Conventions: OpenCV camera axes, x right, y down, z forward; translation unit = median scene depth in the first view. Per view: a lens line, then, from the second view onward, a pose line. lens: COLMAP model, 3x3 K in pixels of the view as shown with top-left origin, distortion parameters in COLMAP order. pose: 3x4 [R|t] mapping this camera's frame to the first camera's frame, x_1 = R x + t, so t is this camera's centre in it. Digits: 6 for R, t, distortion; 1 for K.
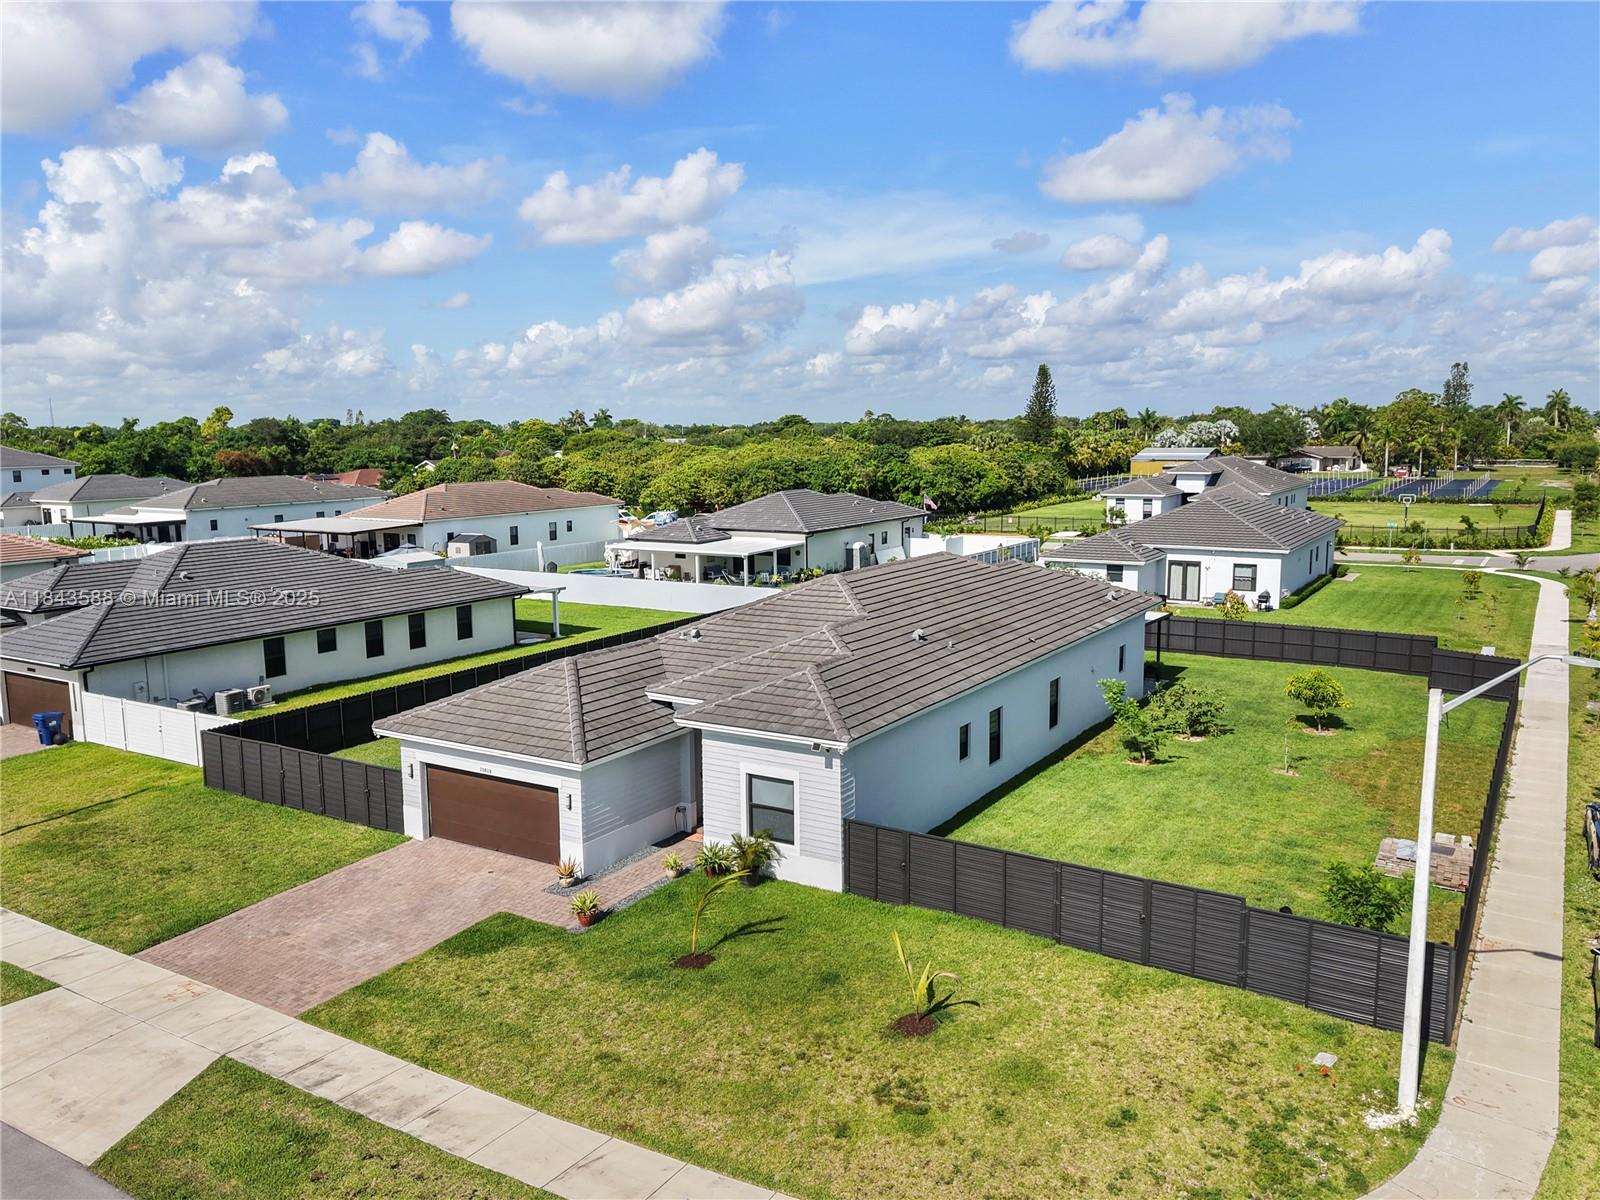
lens RADIAL K [[1224.7, 0, 800.0], [0, 1224.7, 600.0], [0, 0, 1]] dist [0.018004, -0.000527]
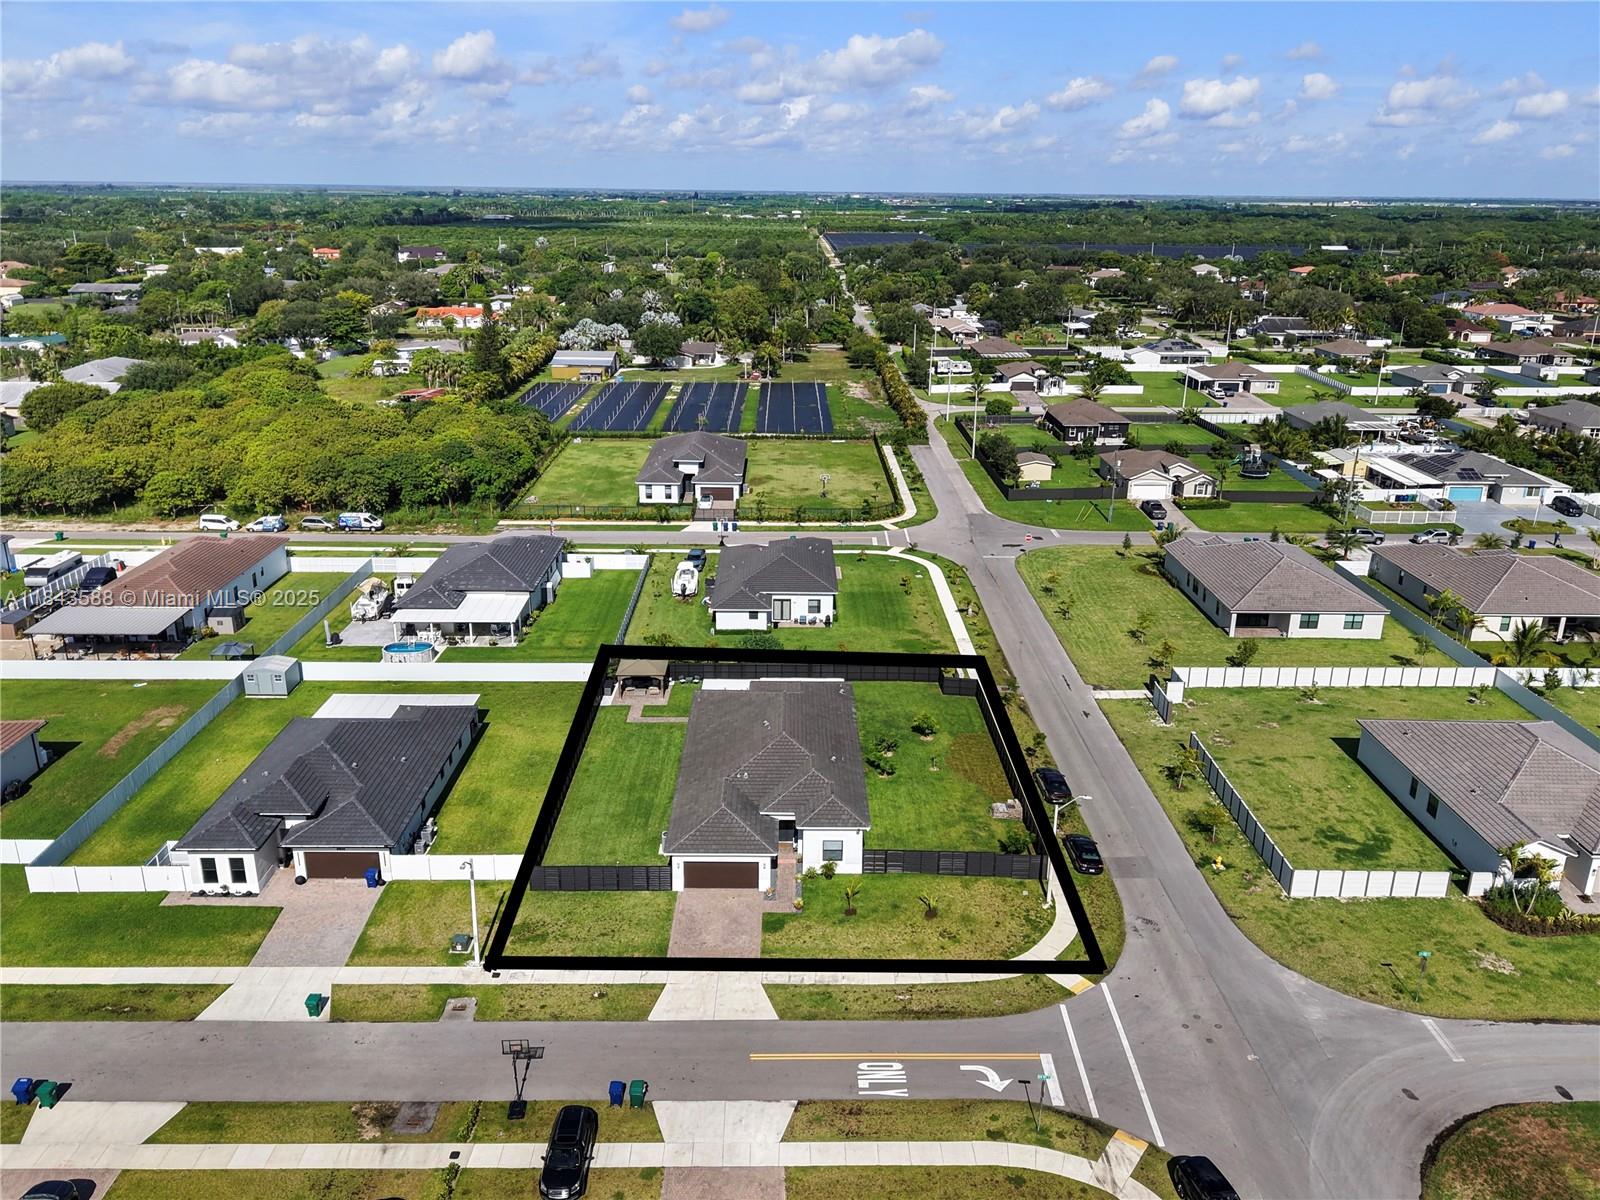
lens RADIAL K [[1232.1, 0, 800.0], [0, 1232.1, 600.0], [0, 0, 1]] dist [0.098829, -0.000112]
pose [[0.840720, -0.151528, 0.519835, -1.506454], [0.051606, 0.978098, 0.201646, -0.988013], [-0.539005, -0.142701, 0.830127, -1.260111]]
